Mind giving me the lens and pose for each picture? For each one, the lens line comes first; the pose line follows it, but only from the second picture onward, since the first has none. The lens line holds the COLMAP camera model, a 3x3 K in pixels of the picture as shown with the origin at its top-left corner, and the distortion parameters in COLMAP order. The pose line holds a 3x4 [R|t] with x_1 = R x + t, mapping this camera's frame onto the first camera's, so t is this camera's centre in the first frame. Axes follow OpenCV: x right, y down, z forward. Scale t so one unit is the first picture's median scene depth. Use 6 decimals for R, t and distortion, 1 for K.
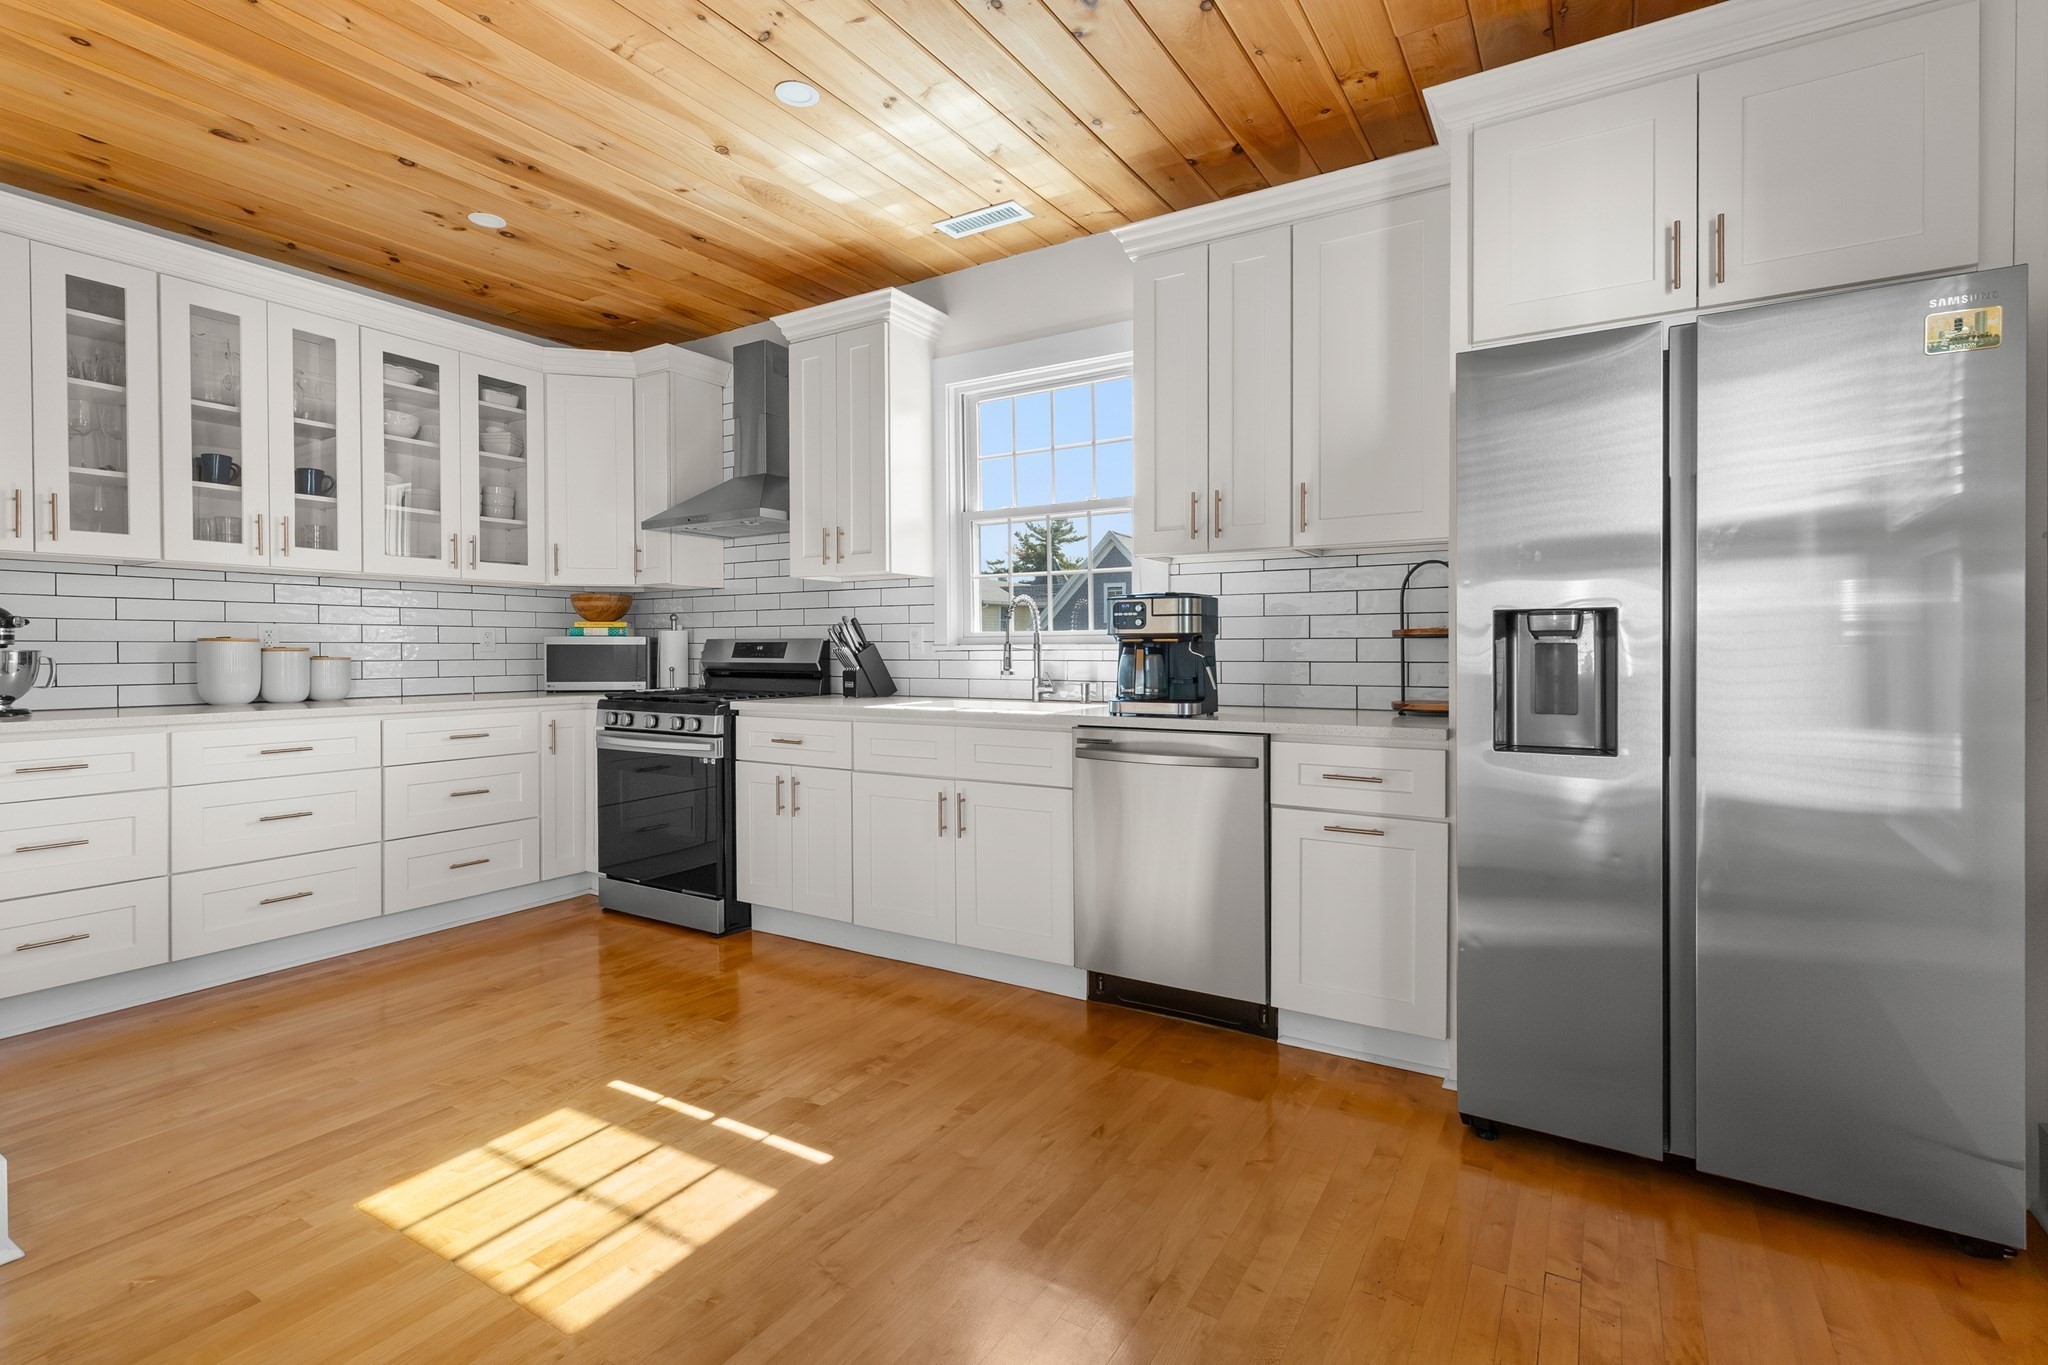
lens RADIAL K [[940.7, 0, 1027.0], [0, 940.7, 662.3], [0, 0, 1]] dist [0.002805, 0.000492]
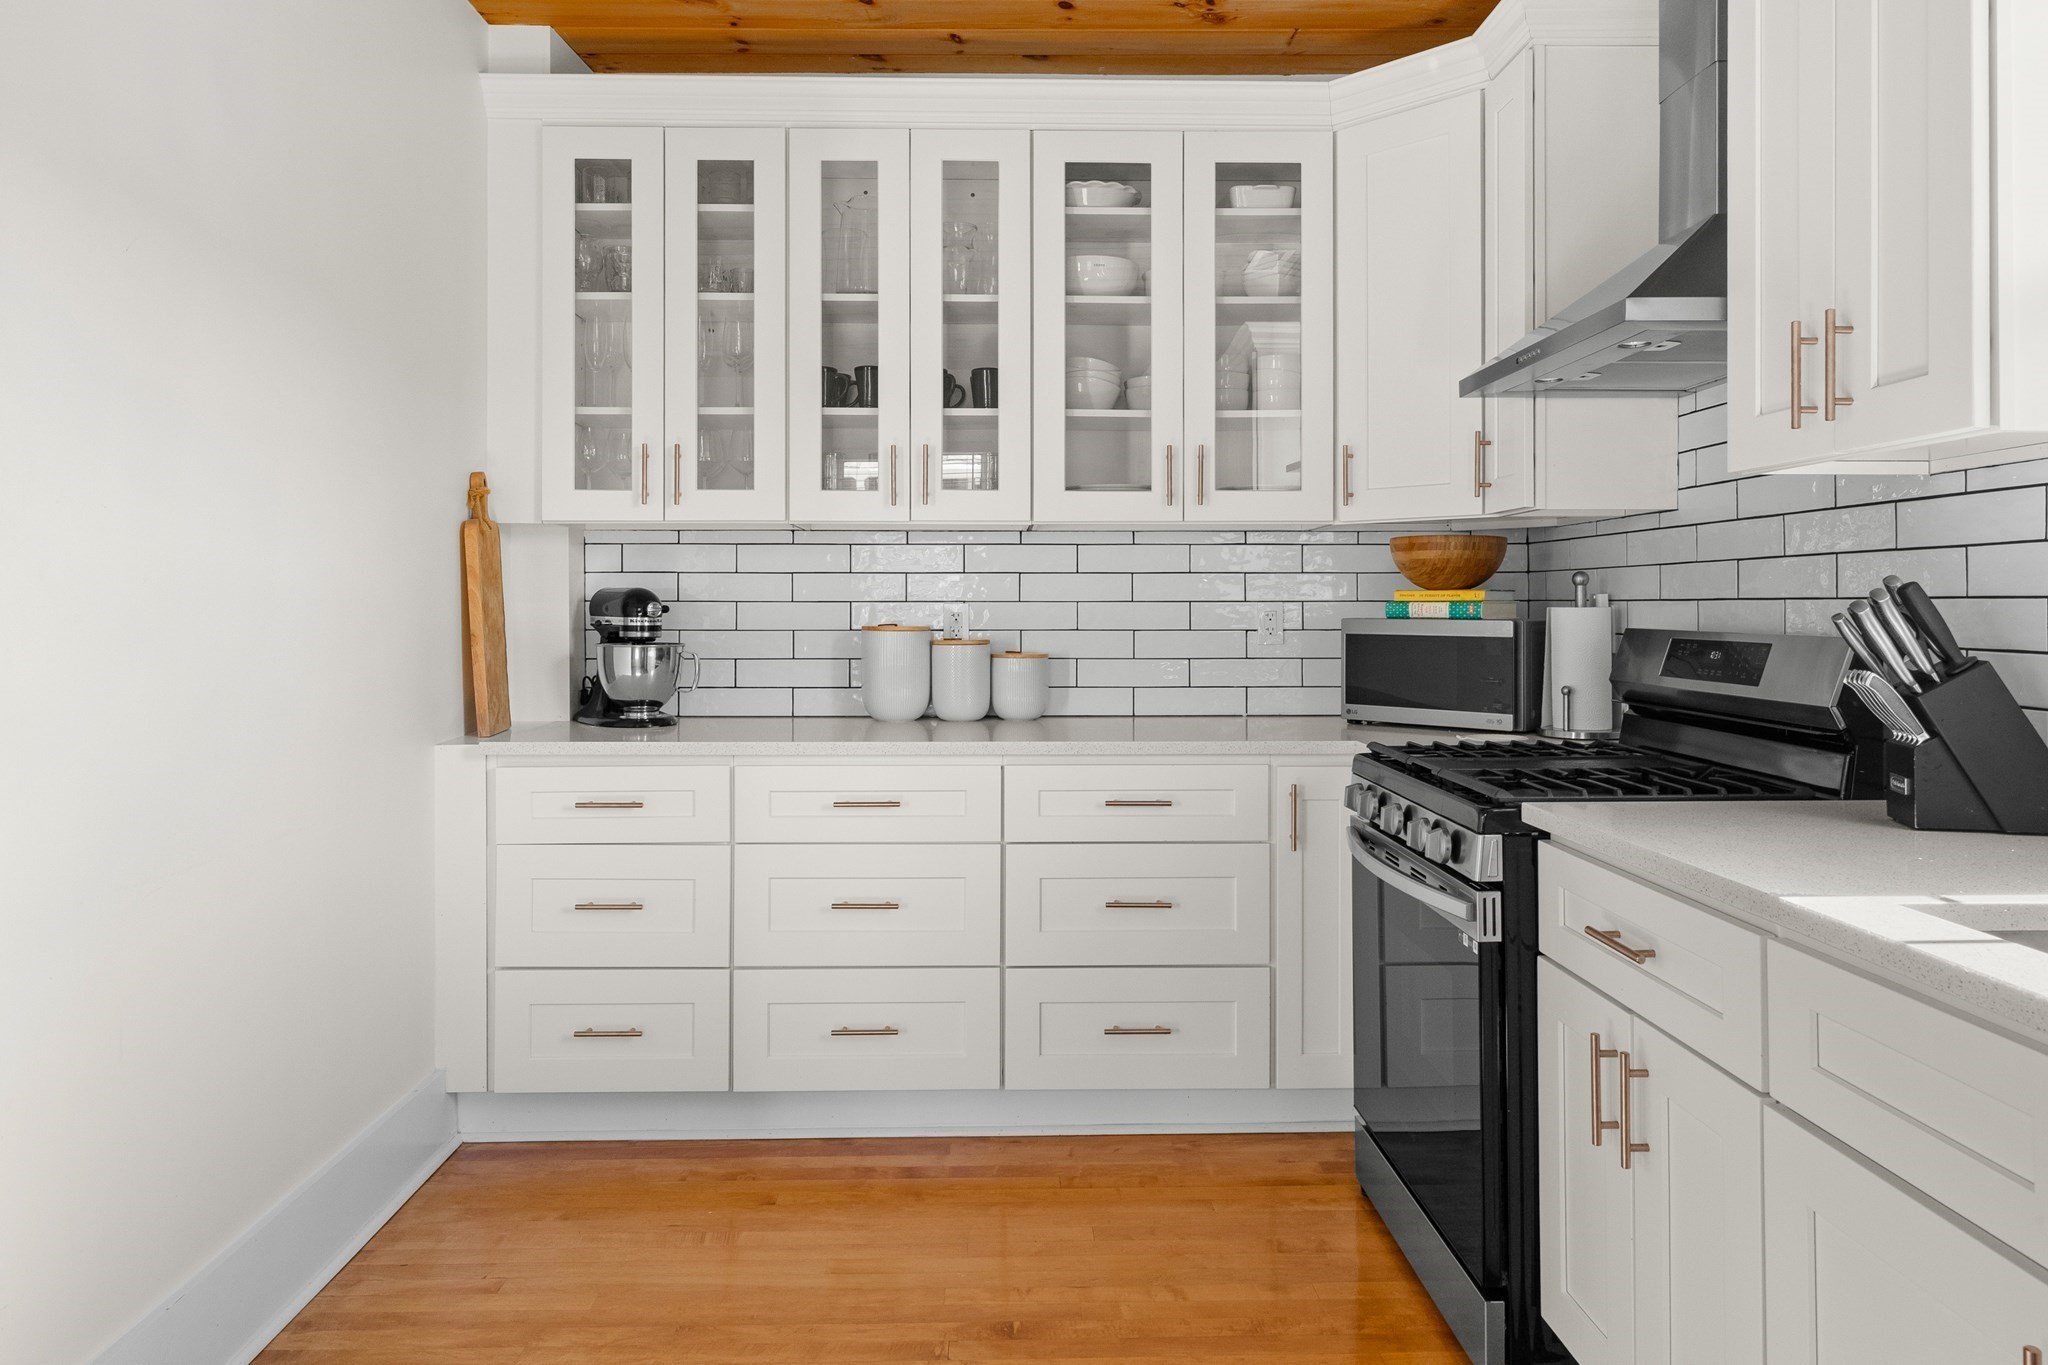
lens RADIAL K [[1344.8, 0, 1024.7], [0, 1344.8, 592.9], [0, 0, 1]] dist [0.007626, 0.001105]
pose [[0.534553, -0.005227, -0.845119, 0.046851], [-0.012350, 0.999826, -0.013996, -0.033627], [0.845045, 0.017919, 0.534396, 0.496895]]
